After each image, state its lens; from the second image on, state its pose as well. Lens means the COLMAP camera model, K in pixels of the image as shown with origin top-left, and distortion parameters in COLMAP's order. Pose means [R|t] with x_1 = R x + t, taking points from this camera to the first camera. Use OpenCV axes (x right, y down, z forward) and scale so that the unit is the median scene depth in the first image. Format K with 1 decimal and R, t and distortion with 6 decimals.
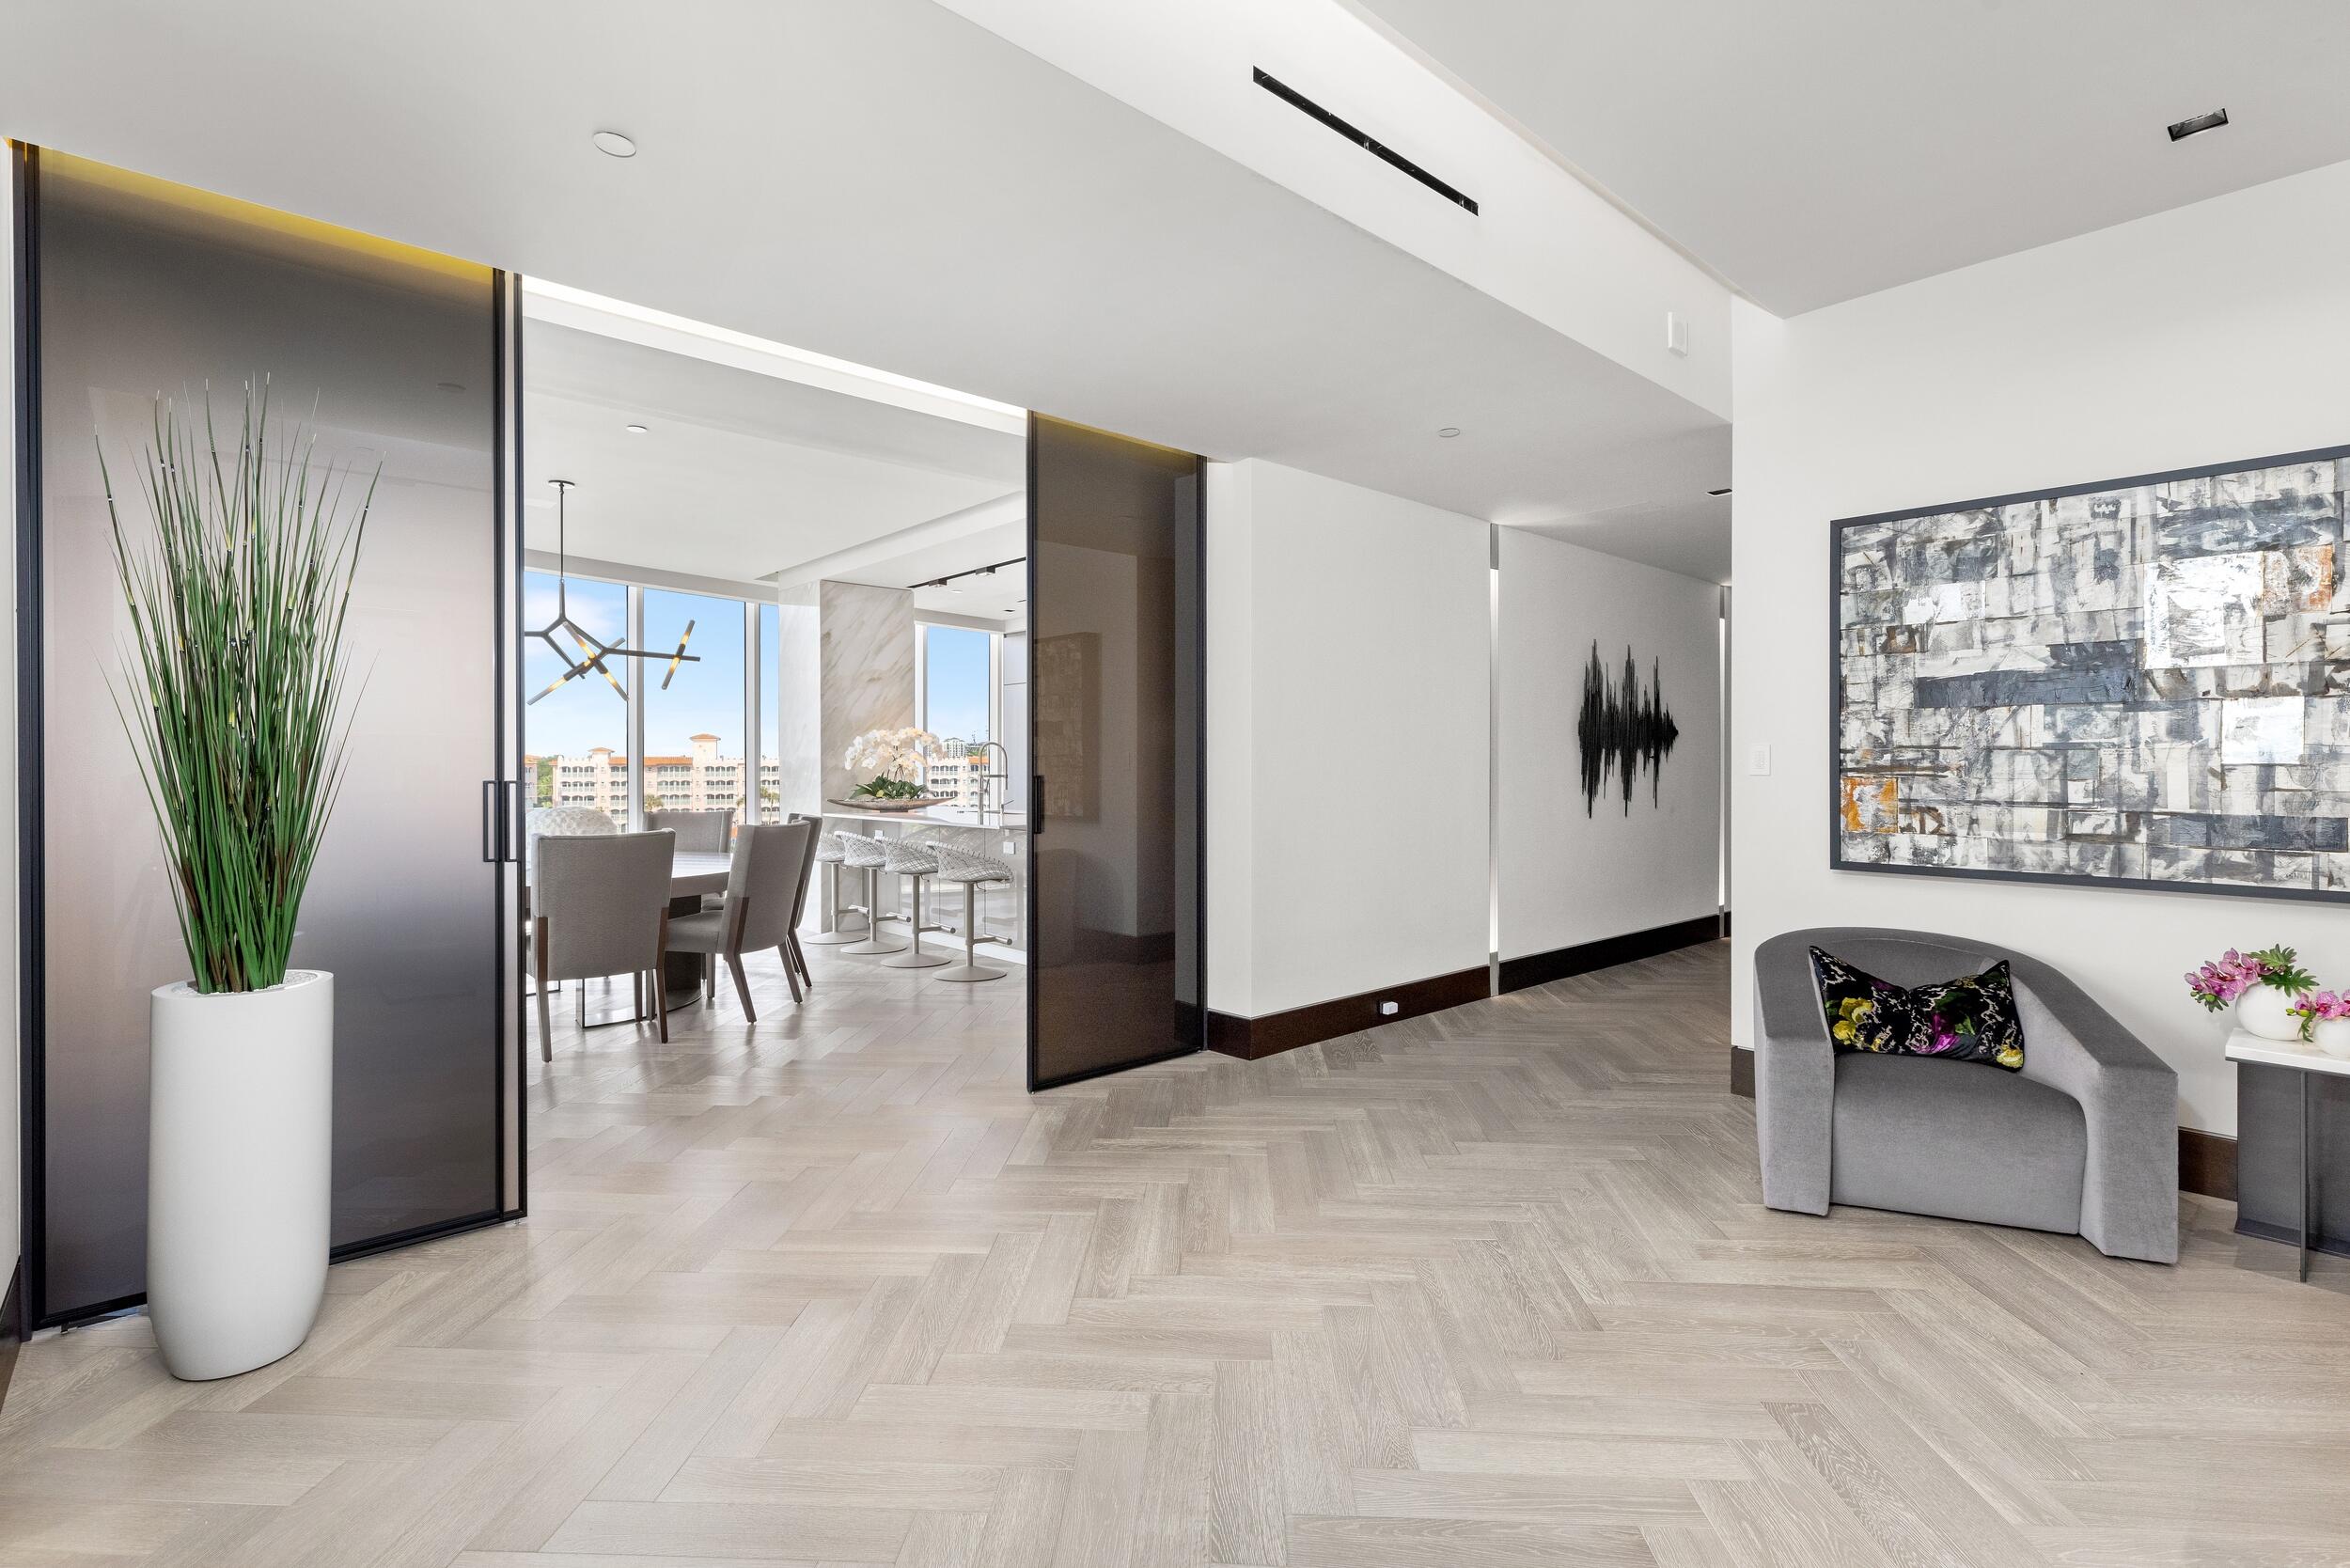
lens RADIAL K [[1075.1, 0, 1175.0], [0, 1075.1, 784.0], [0, 0, 1]] dist [-0.001041, -0.000213]
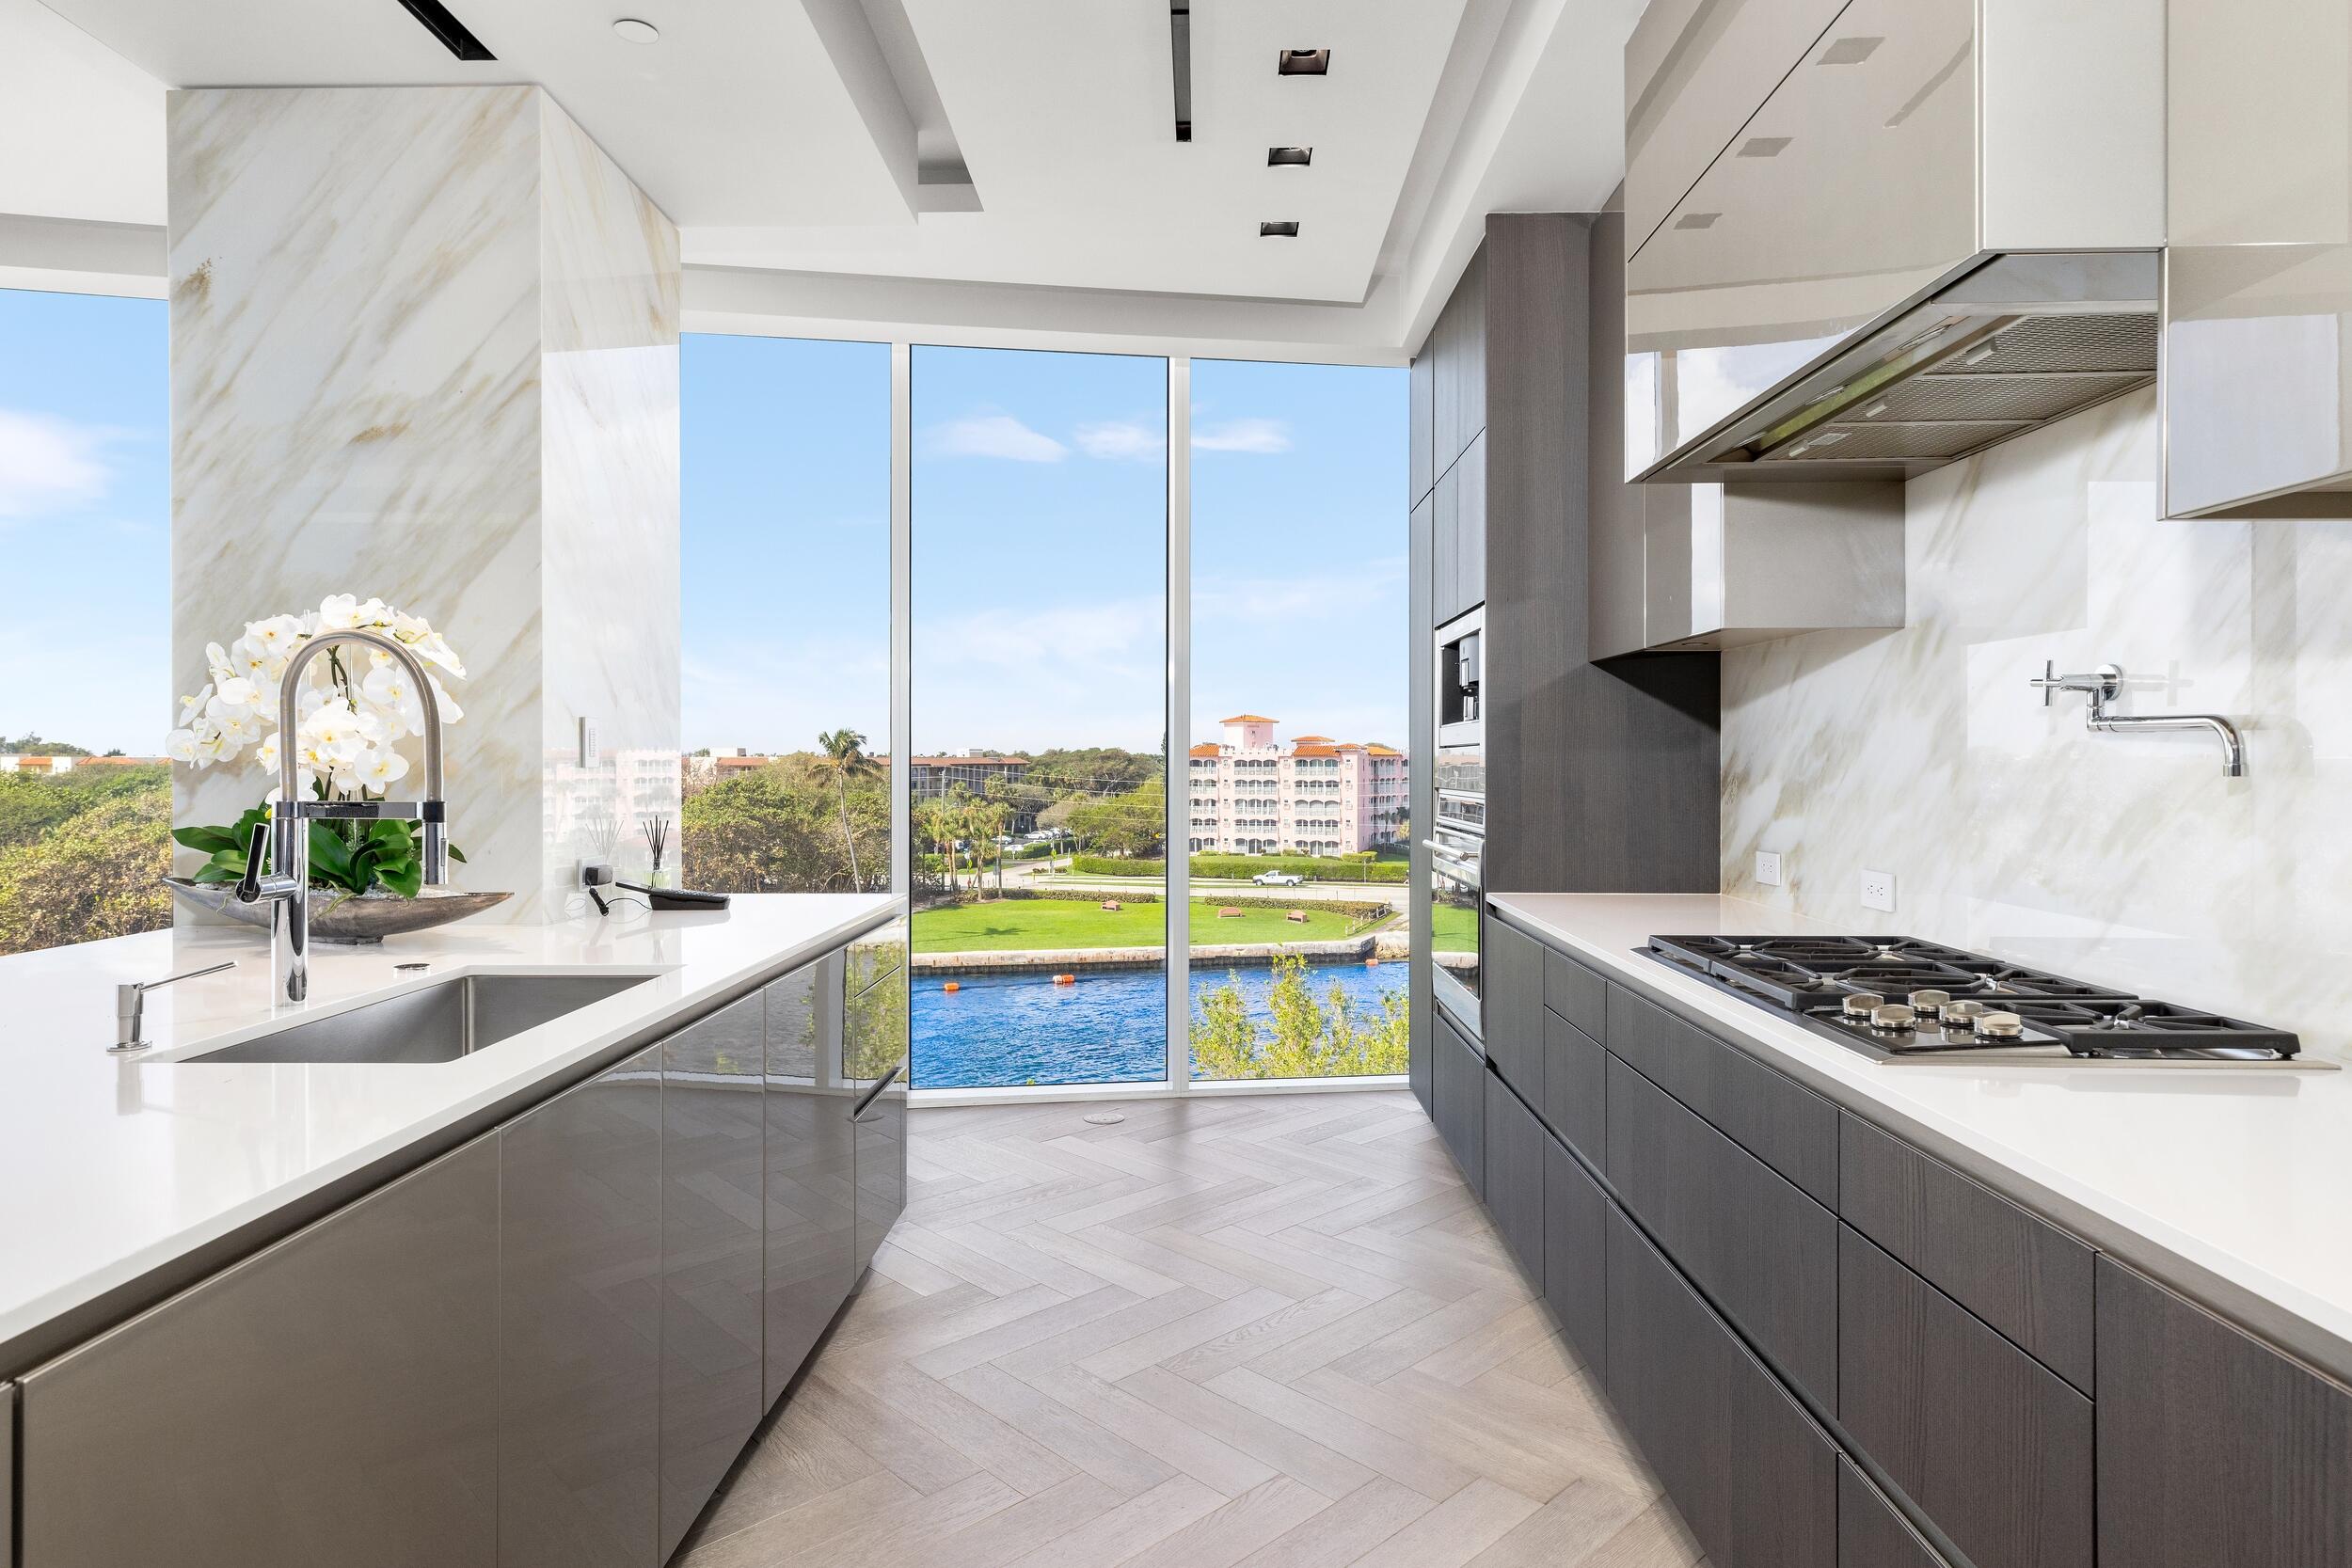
lens RADIAL K [[1318.6, 0, 1173.5], [0, 1318.6, 771.9], [0, 0, 1]] dist [0.004013, 0.000774]
pose [[0.723635, 0.007848, -0.690139, 0.094734], [-0.012535, 0.999920, -0.001772, -0.014969], [0.690069, 0.009933, 0.723675, 0.917260]]
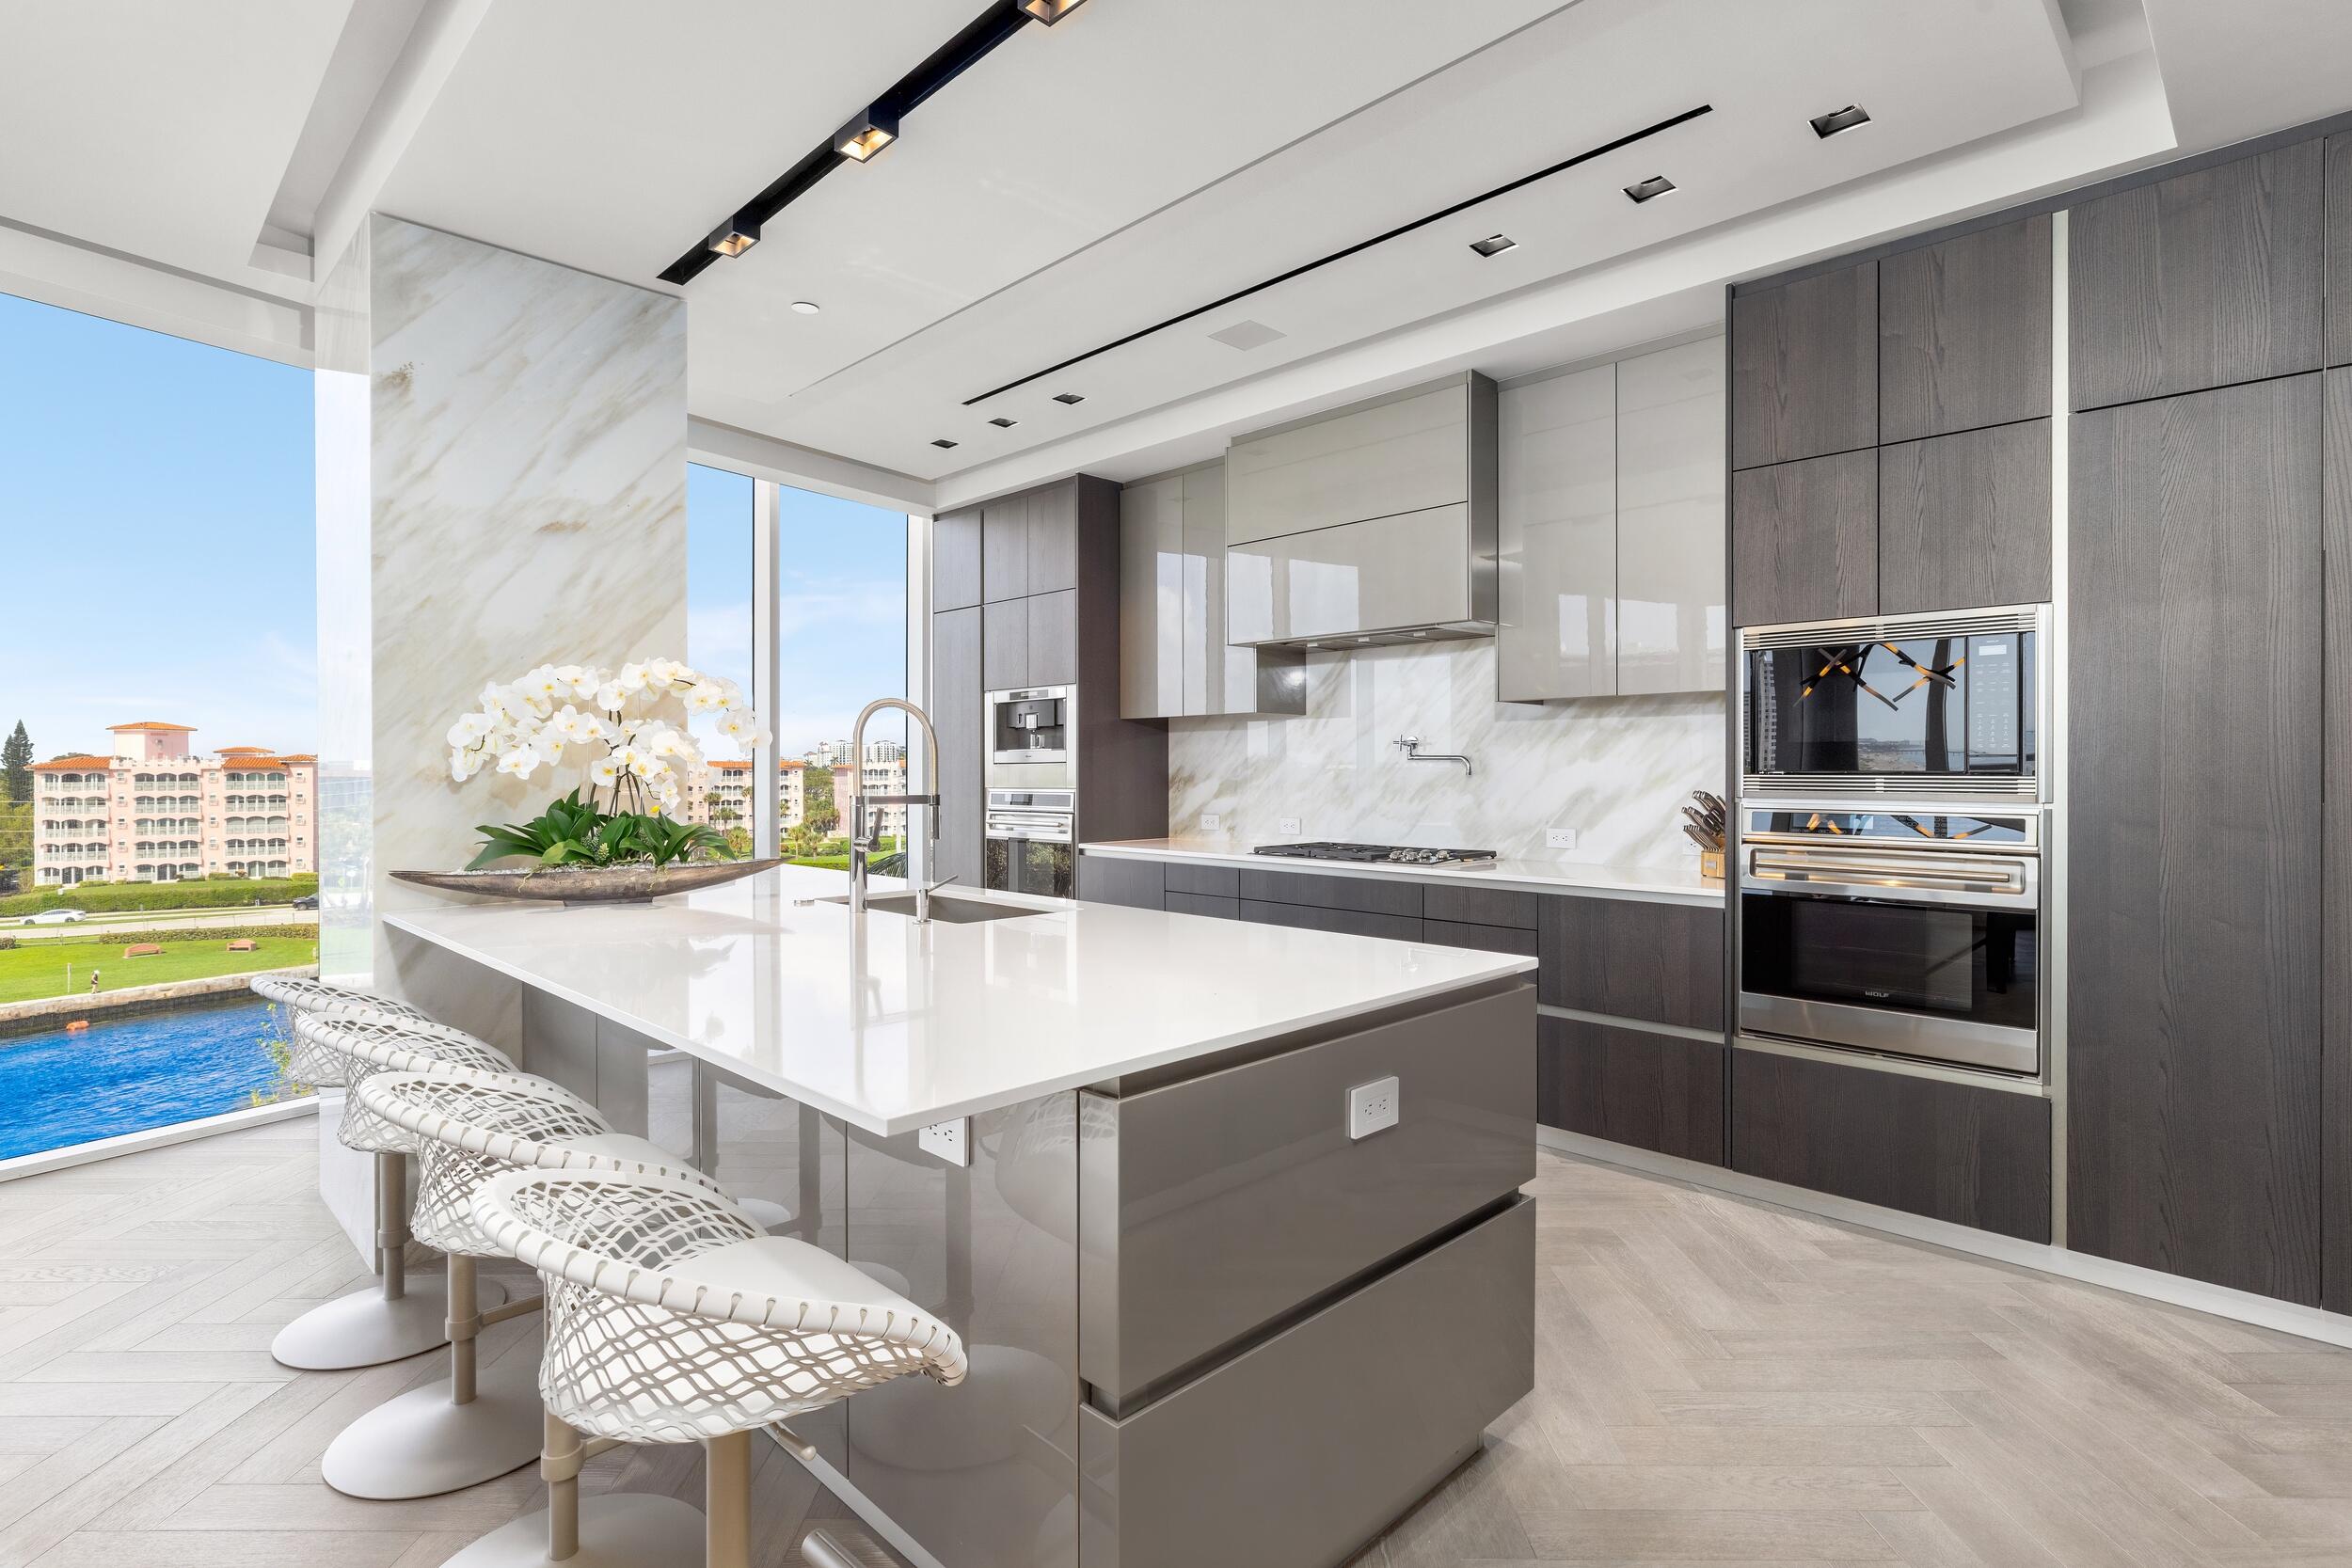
lens RADIAL K [[1134.7, 0, 1176.0], [0, 1134.7, 784.0], [0, 0, 1]] dist [-0.002897, -0.000300]
pose [[0.998831, -0.002588, 0.048264, -0.097184], [0.002785, 0.999988, -0.004004, -0.010434], [-0.048253, 0.004133, 0.998827, 0.628867]]
